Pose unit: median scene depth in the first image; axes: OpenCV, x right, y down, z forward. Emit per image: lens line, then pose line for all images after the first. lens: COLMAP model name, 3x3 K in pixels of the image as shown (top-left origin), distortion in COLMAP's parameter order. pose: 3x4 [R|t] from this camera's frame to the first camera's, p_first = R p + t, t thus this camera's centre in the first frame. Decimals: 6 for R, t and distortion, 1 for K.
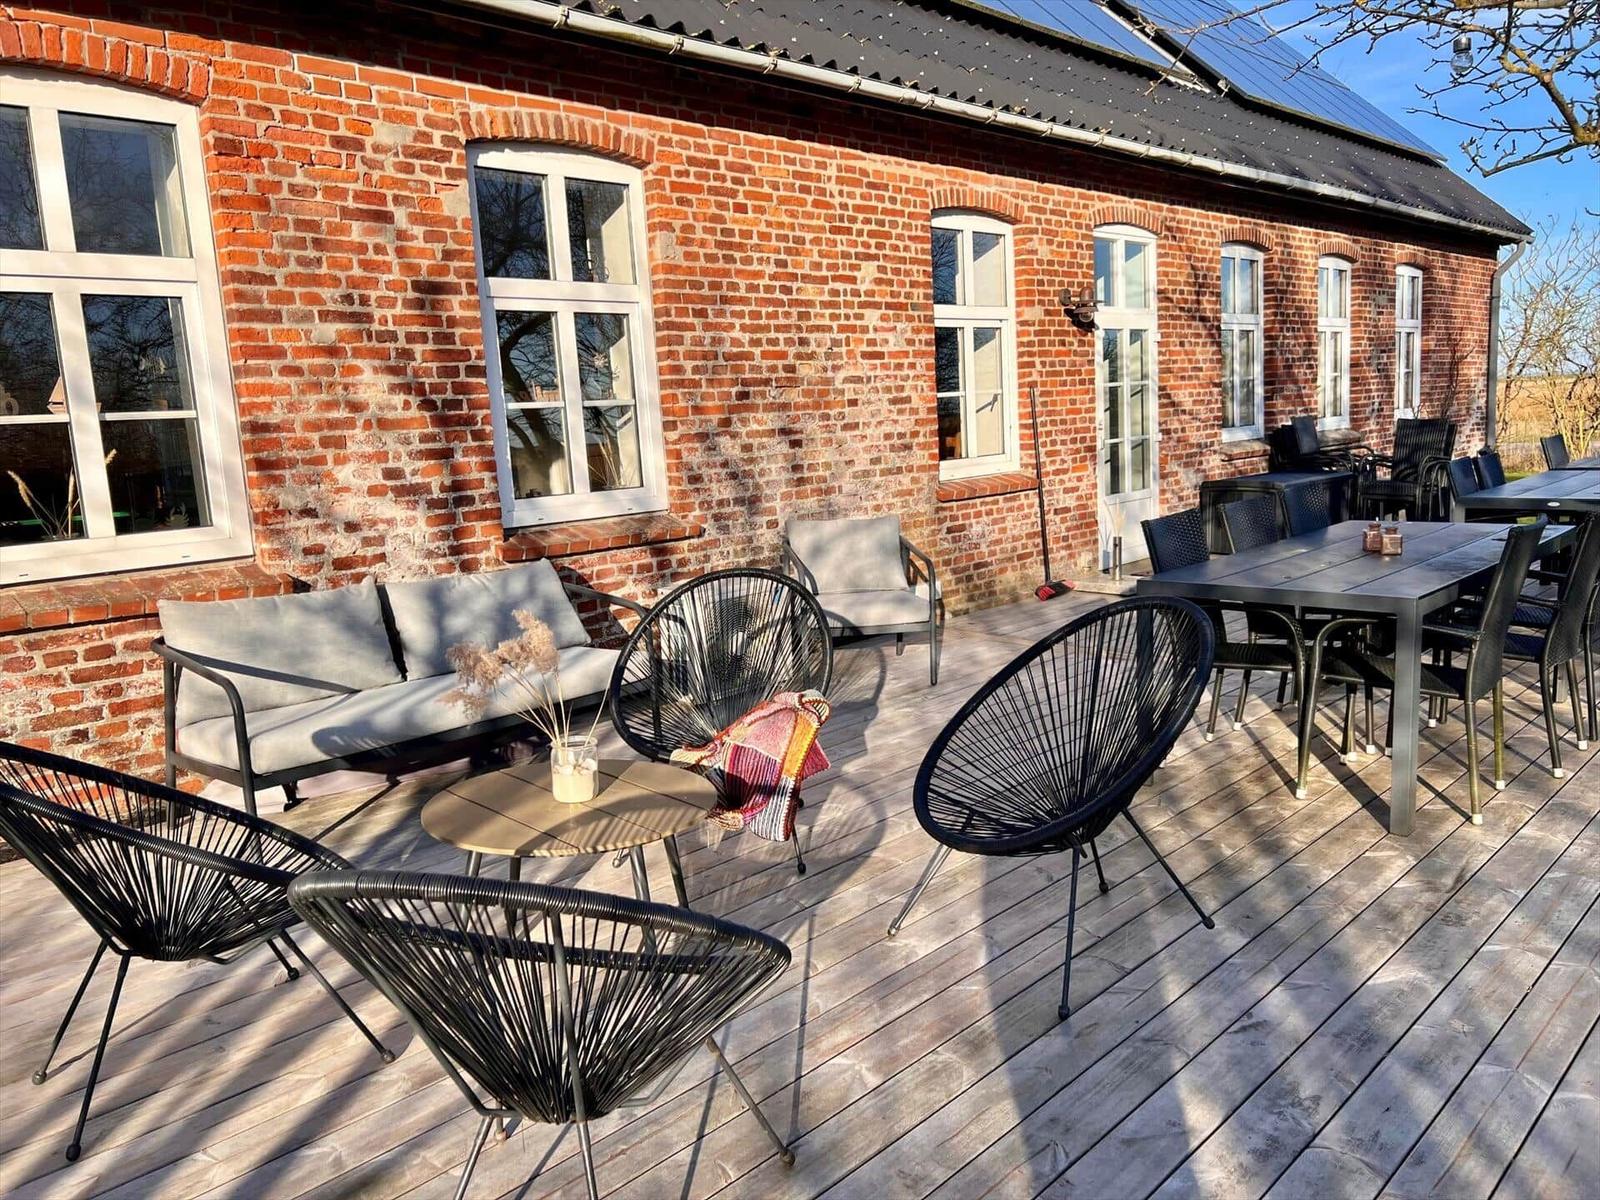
lens RADIAL K [[1242.0, 0, 800.0], [0, 1242.0, 600.0], [0, 0, 1]] dist [0.054600, -0.056654]
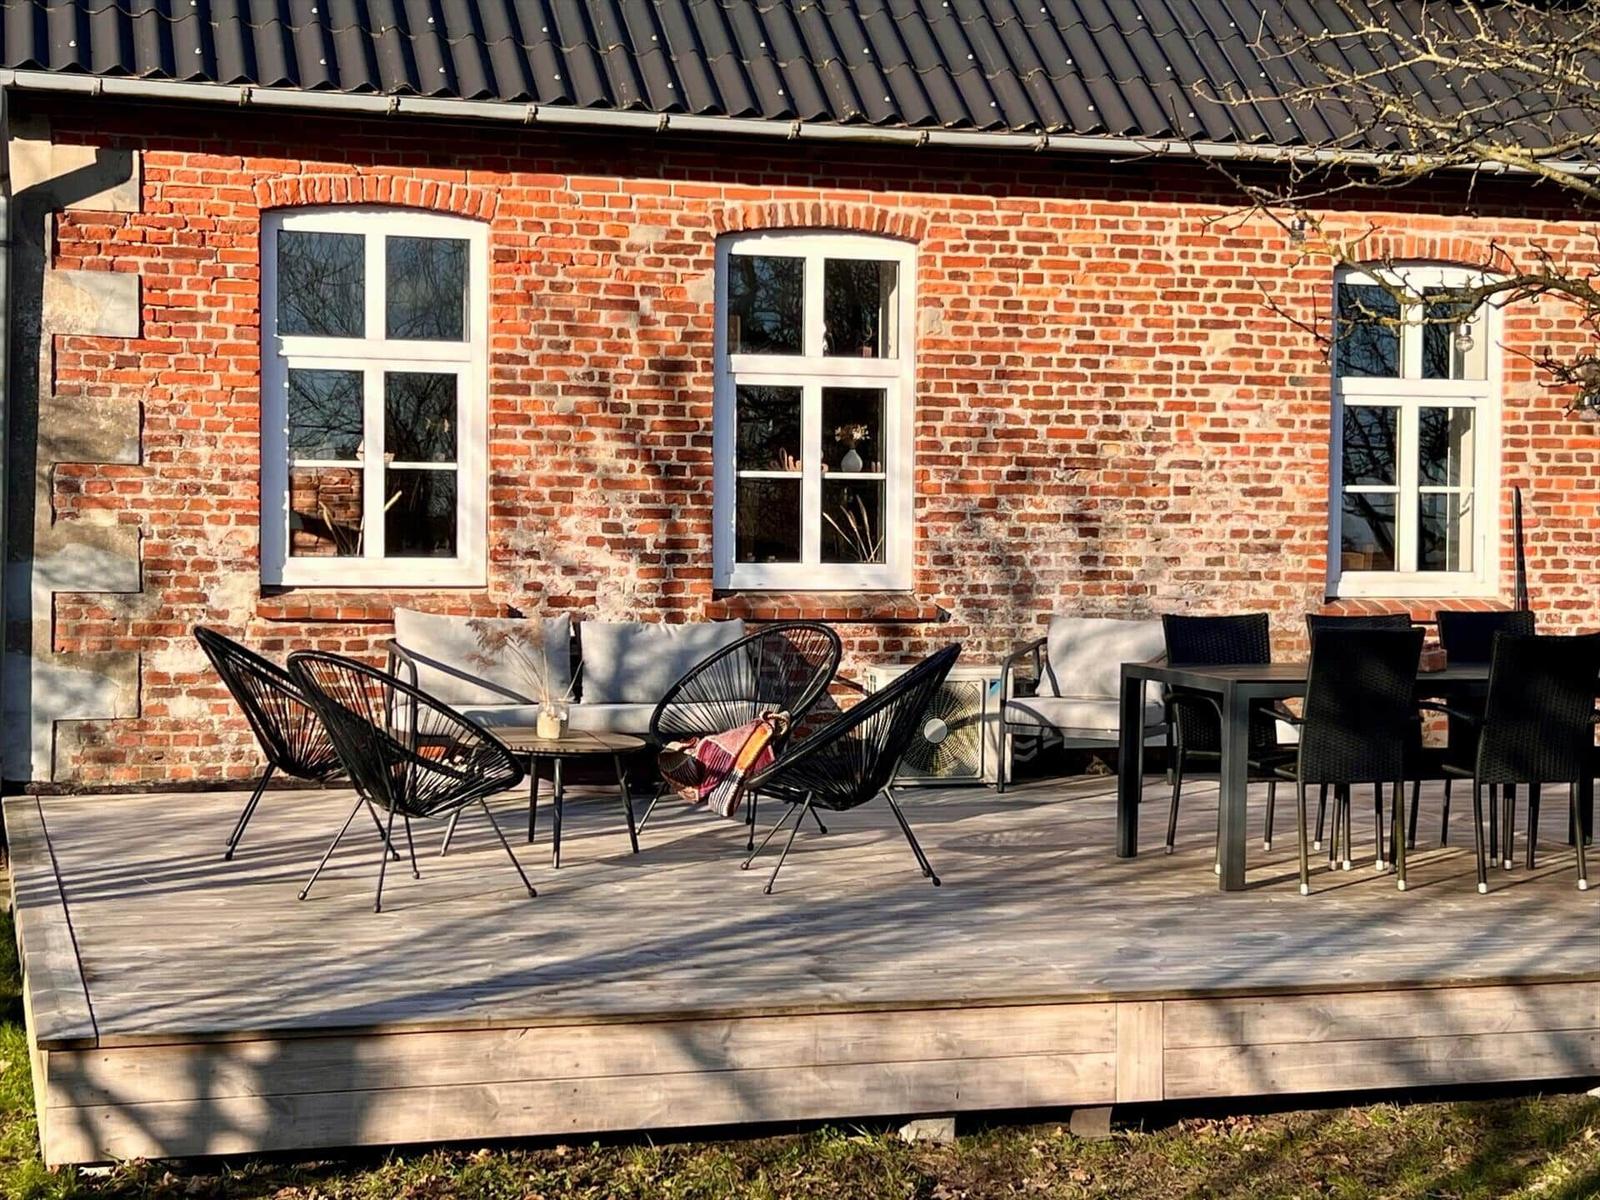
lens RADIAL K [[2561.7, 0, 744.8], [0, 2561.7, 598.7], [0, 0, 1]] dist [0.202931, -0.693128]
pose [[0.866893, 0.076658, -0.492565, 0.873957], [-0.128881, 0.988976, -0.072911, 0.109048], [0.481545, 0.126689, 0.867216, -0.888448]]
